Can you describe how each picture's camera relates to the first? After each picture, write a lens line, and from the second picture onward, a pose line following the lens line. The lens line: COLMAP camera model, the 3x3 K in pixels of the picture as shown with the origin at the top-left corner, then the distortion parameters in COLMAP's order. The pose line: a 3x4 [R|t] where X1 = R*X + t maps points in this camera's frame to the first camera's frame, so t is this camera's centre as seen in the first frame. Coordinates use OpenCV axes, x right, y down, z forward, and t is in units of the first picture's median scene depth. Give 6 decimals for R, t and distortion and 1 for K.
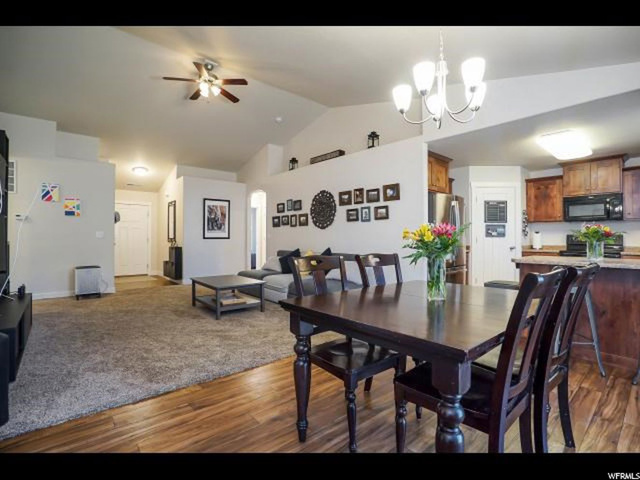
lens RADIAL K [[308.1, 0, 318.8], [0, 308.1, 235.3], [0, 0, 1]] dist [-0.056865, 0.019754]
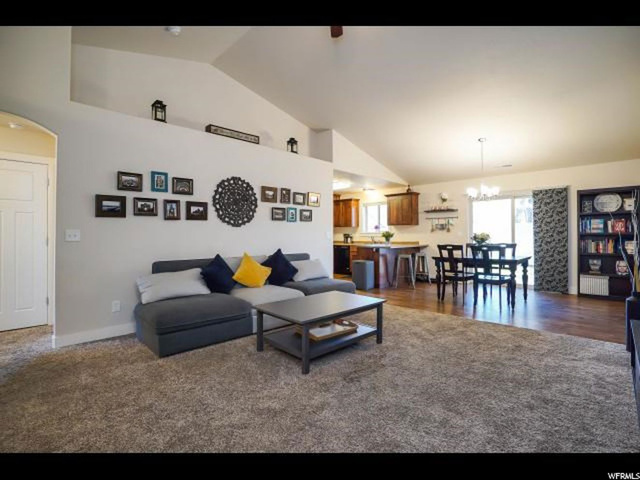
lens RADIAL K [[308.1, 0, 318.8], [0, 308.1, 235.3], [0, 0, 1]] dist [-0.056865, 0.019754]
pose [[-0.067992, -0.000777, 0.997686, -0.799226], [-0.004963, 0.999988, 0.000441, -0.000141], [-0.997674, -0.004922, -0.067995, 0.877597]]
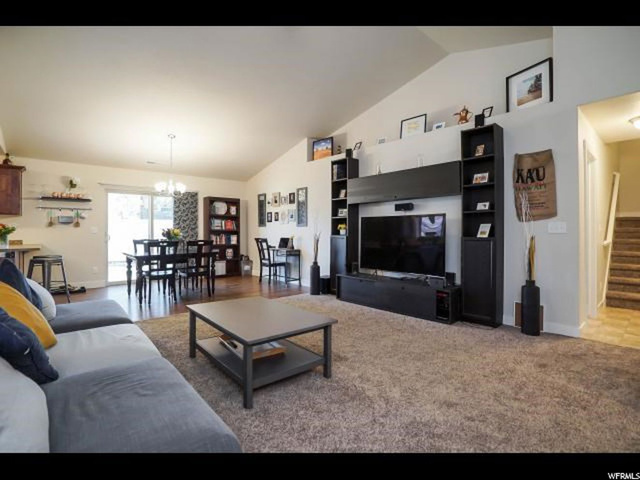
lens RADIAL K [[315.0, 0, 318.2], [0, 315.0, 231.3], [0, 0, 1]] dist [-0.055635, 0.021311]
pose [[-0.999932, -0.000782, -0.011659, -0.334220], [-0.000681, 0.999962, -0.008714, 0.007048], [0.011665, -0.008705, -0.999894, 1.292149]]
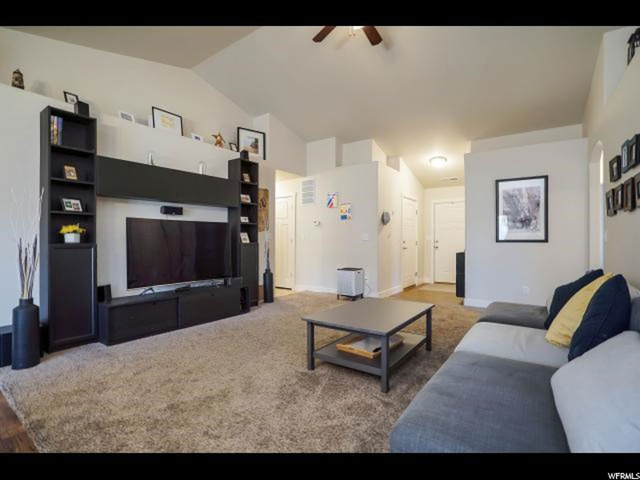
lens RADIAL K [[304.0, 0, 320.0], [0, 304.0, 240.0], [0, 0, 1]] dist [-0.033089, 0.000667]
pose [[0.242884, 0.003059, -0.970051, 0.205865], [0.004215, 0.999982, 0.004209, 0.003788], [0.970046, -0.005111, 0.242866, 0.629331]]
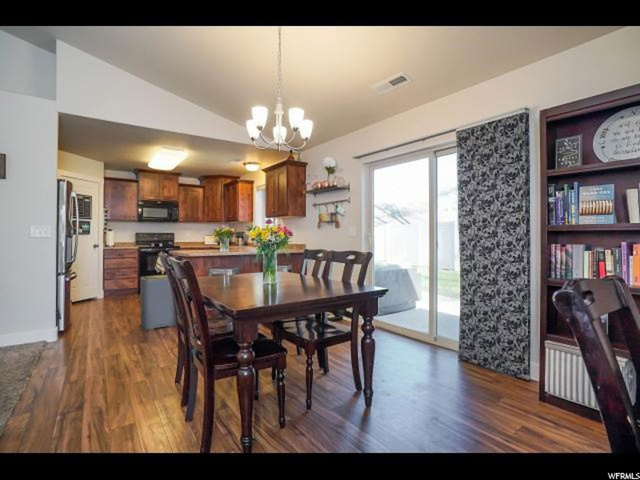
lens RADIAL K [[315.0, 0, 318.2], [0, 315.0, 231.3], [0, 0, 1]] dist [-0.055635, 0.021311]
pose [[0.079598, 0.011428, 0.996762, -0.278544], [-0.006399, 0.999920, -0.010953, 0.001473], [-0.996806, -0.005507, 0.079665, 0.213188]]
